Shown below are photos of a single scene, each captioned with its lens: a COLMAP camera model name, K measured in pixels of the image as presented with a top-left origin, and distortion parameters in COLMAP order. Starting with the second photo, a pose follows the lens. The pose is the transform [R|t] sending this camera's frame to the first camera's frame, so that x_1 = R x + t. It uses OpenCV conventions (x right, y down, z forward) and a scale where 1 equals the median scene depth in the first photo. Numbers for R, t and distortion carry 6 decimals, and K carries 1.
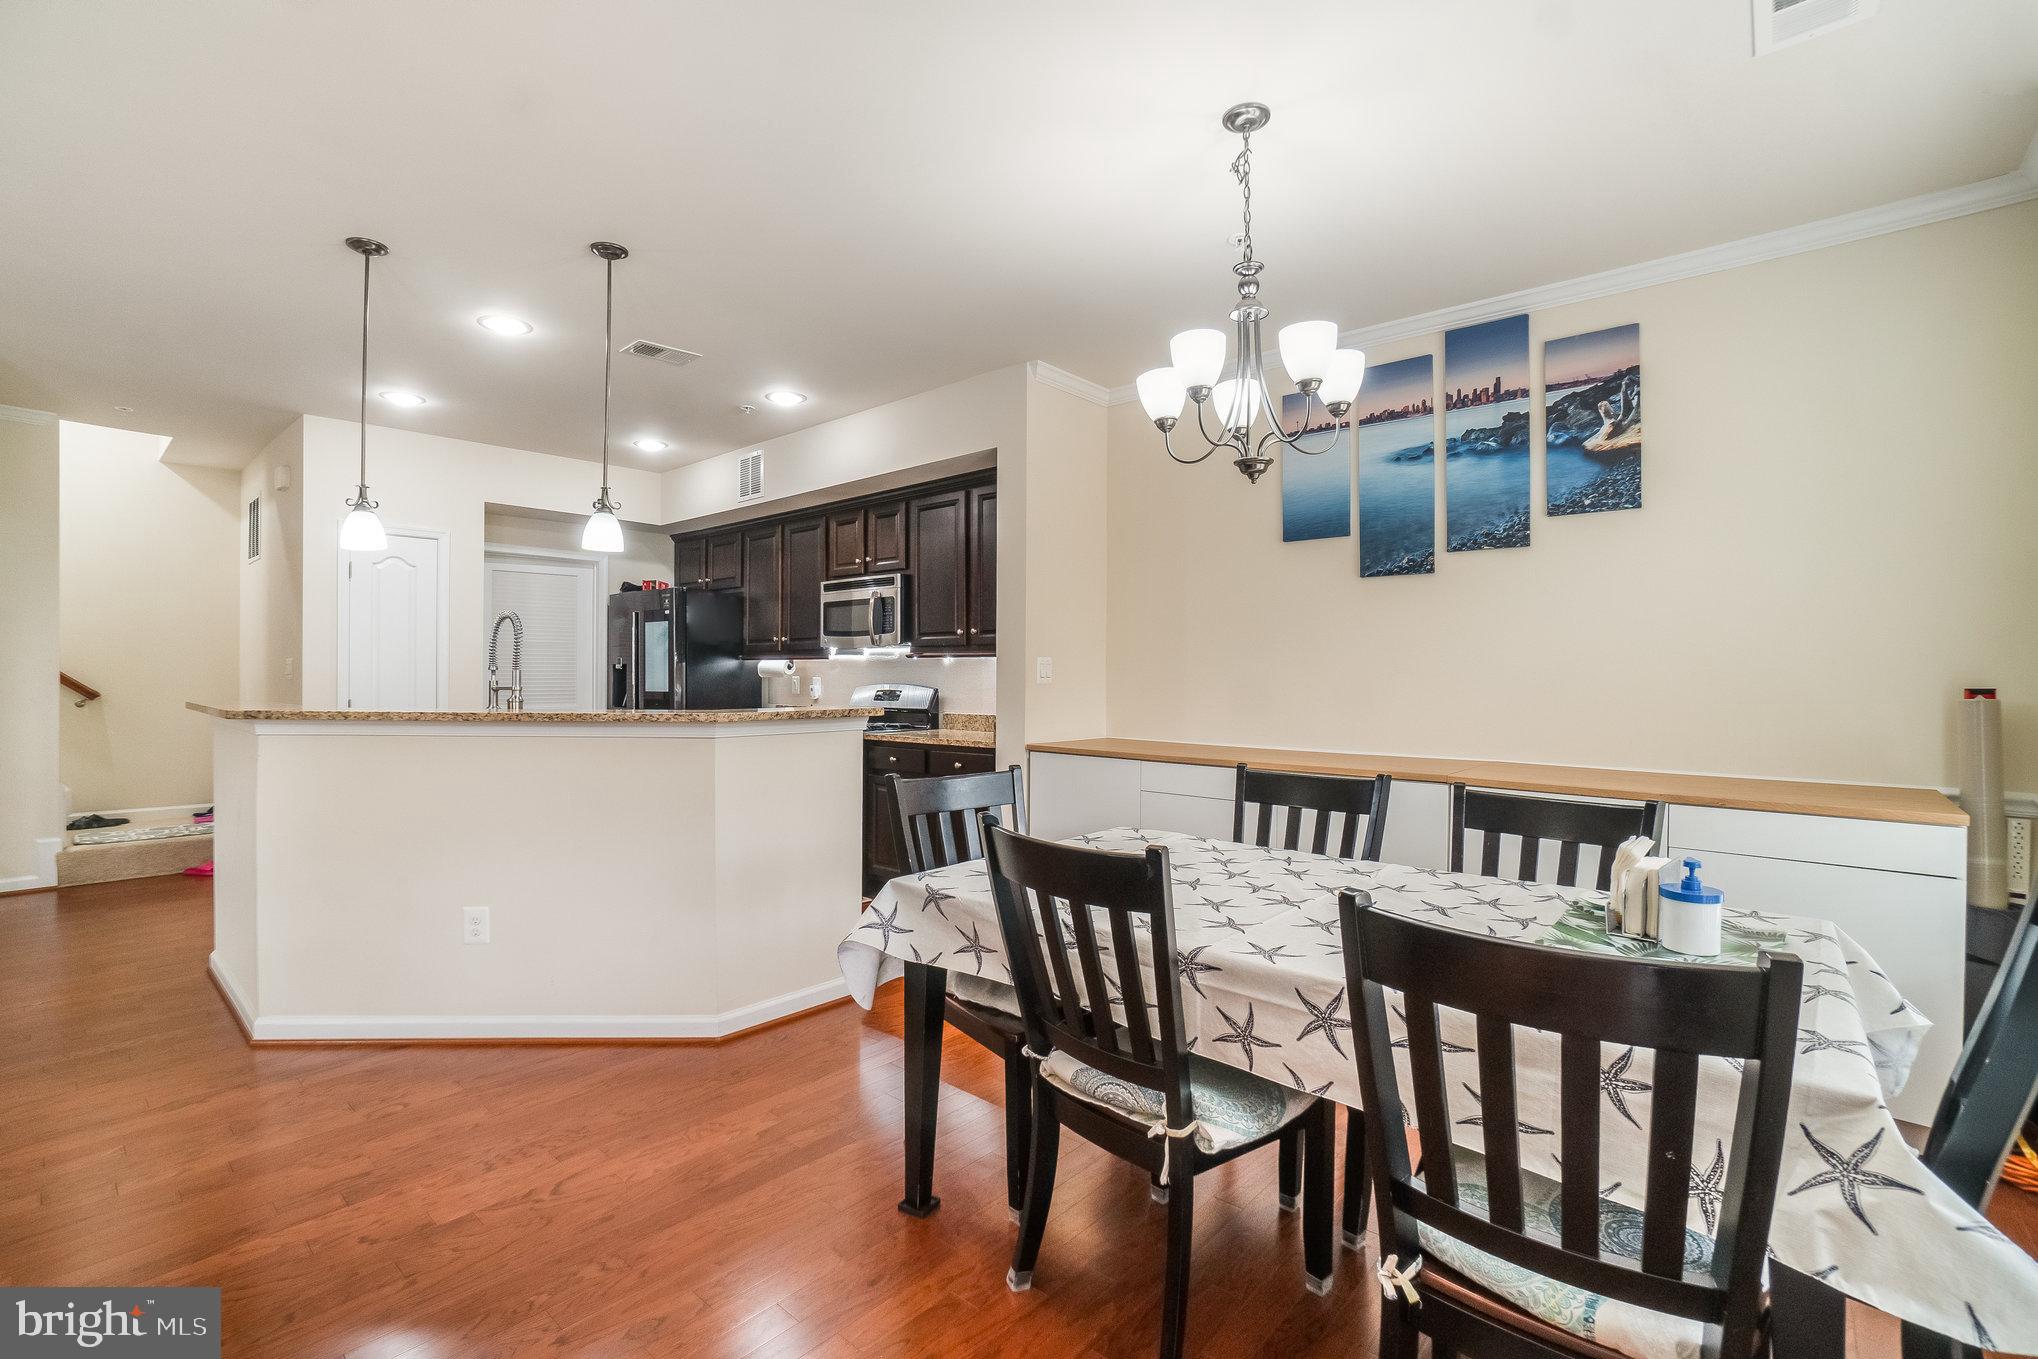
lens RADIAL K [[904.1, 0, 1032.5], [0, 904.1, 672.8], [0, 0, 1]] dist [-0.033185, -0.000040]
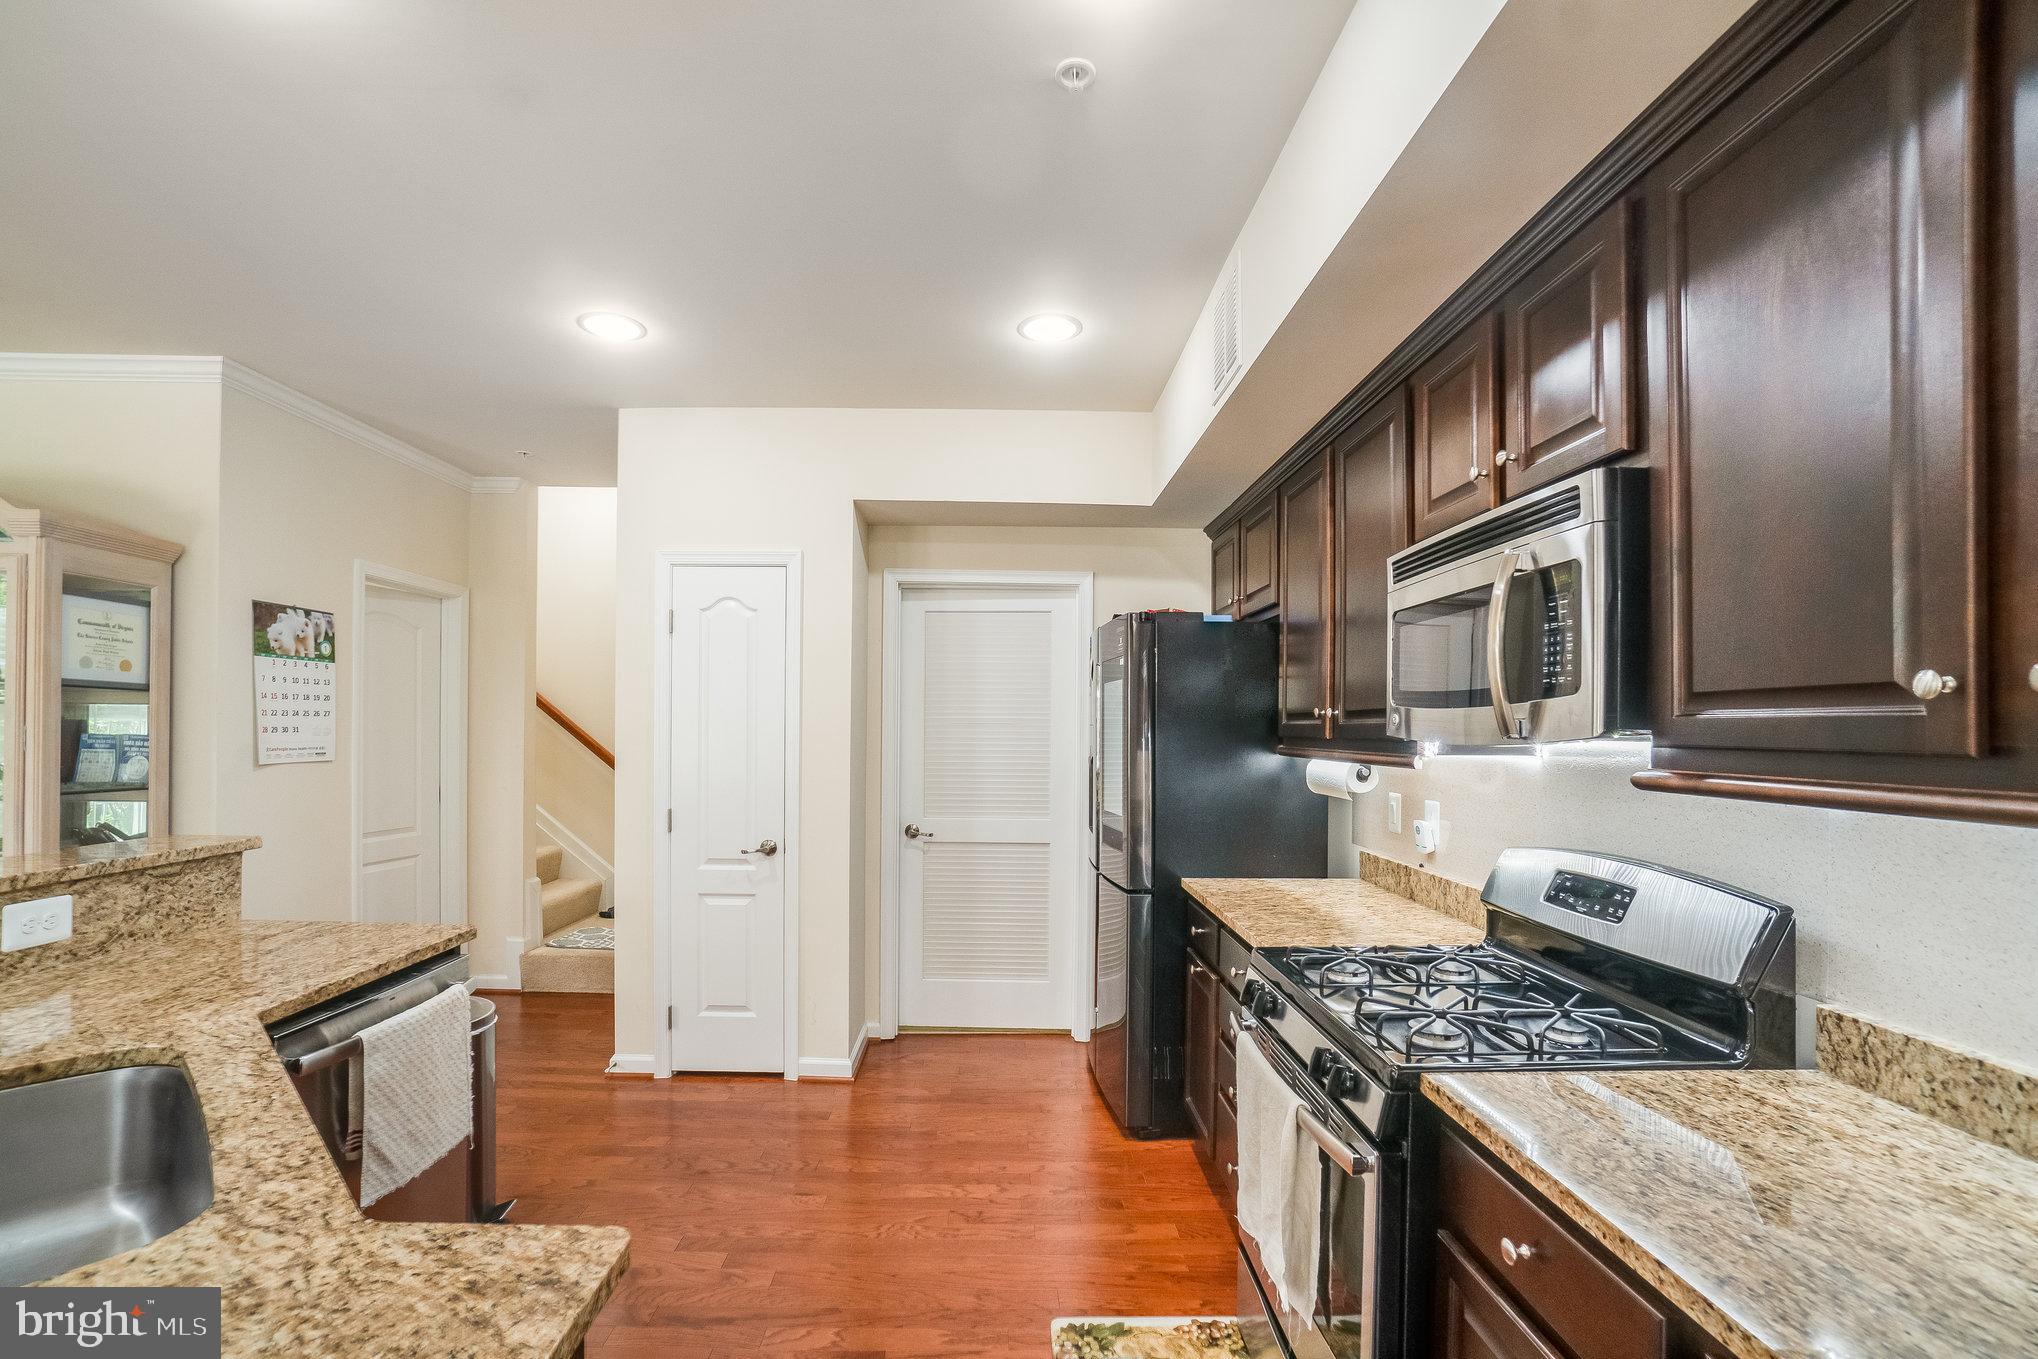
lens RADIAL K [[904.1, 0, 1016.2], [0, 904.1, 732.8], [0, 0, 1]] dist [-0.033185, -0.000040]
pose [[0.650768, 0.009015, -0.759223, -0.083749], [-0.009427, 0.999948, 0.003793, -0.044636], [0.759218, 0.004689, 0.650820, 0.954834]]
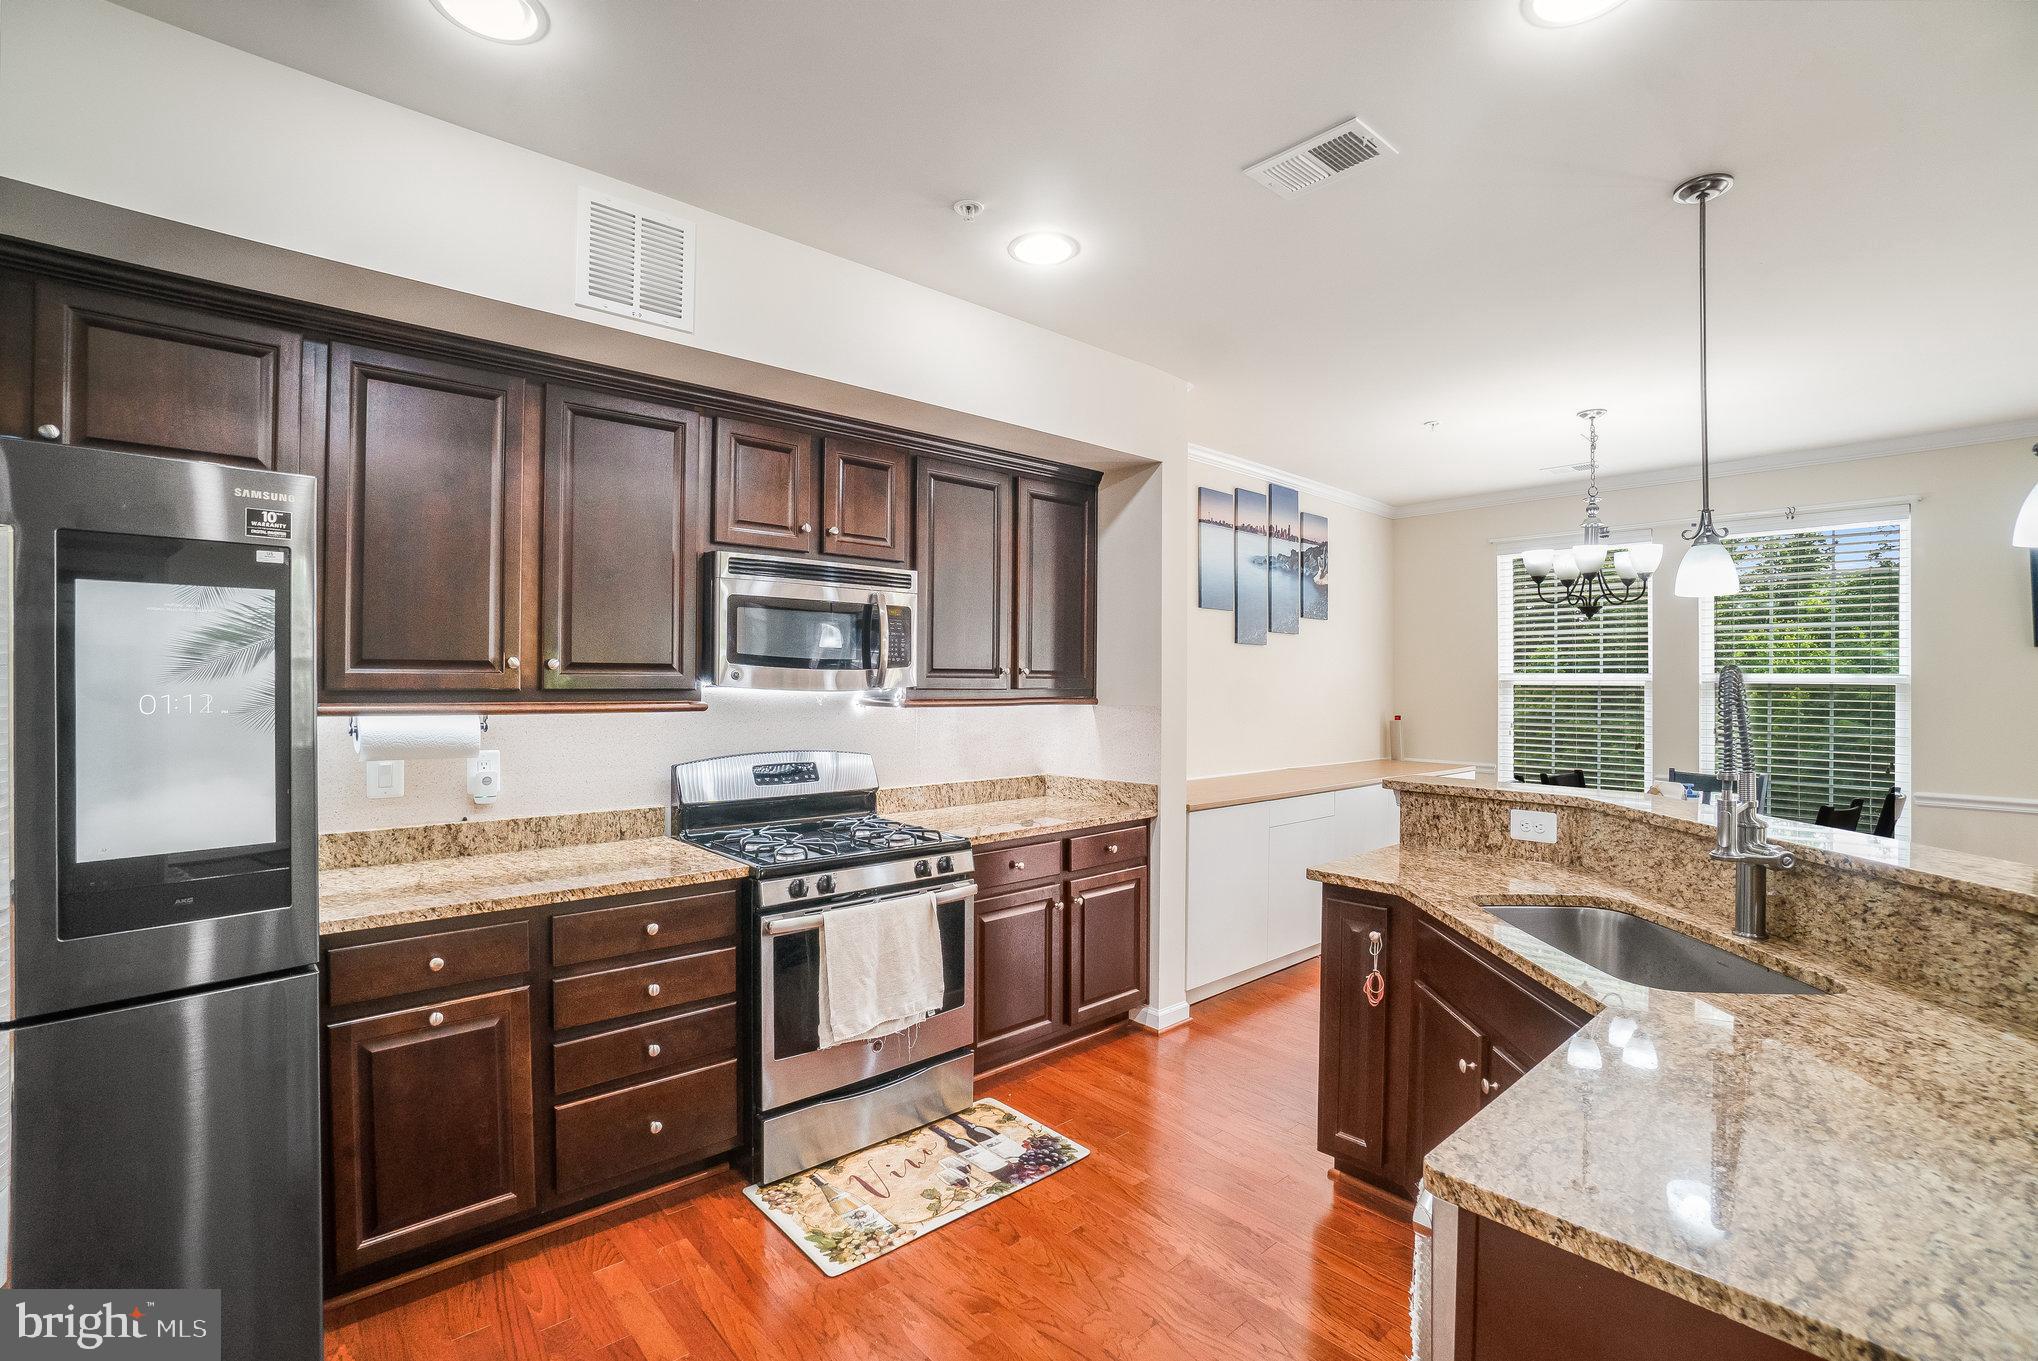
lens RADIAL K [[913.4, 0, 1011.9], [0, 913.4, 684.4], [0, 0, 1]] dist [-0.039082, 0.015545]
pose [[0.127332, -0.004040, 0.991852, -1.022209], [-0.007380, 0.999960, 0.005021, -0.049109], [-0.991833, -0.007960, 0.127297, 1.154728]]
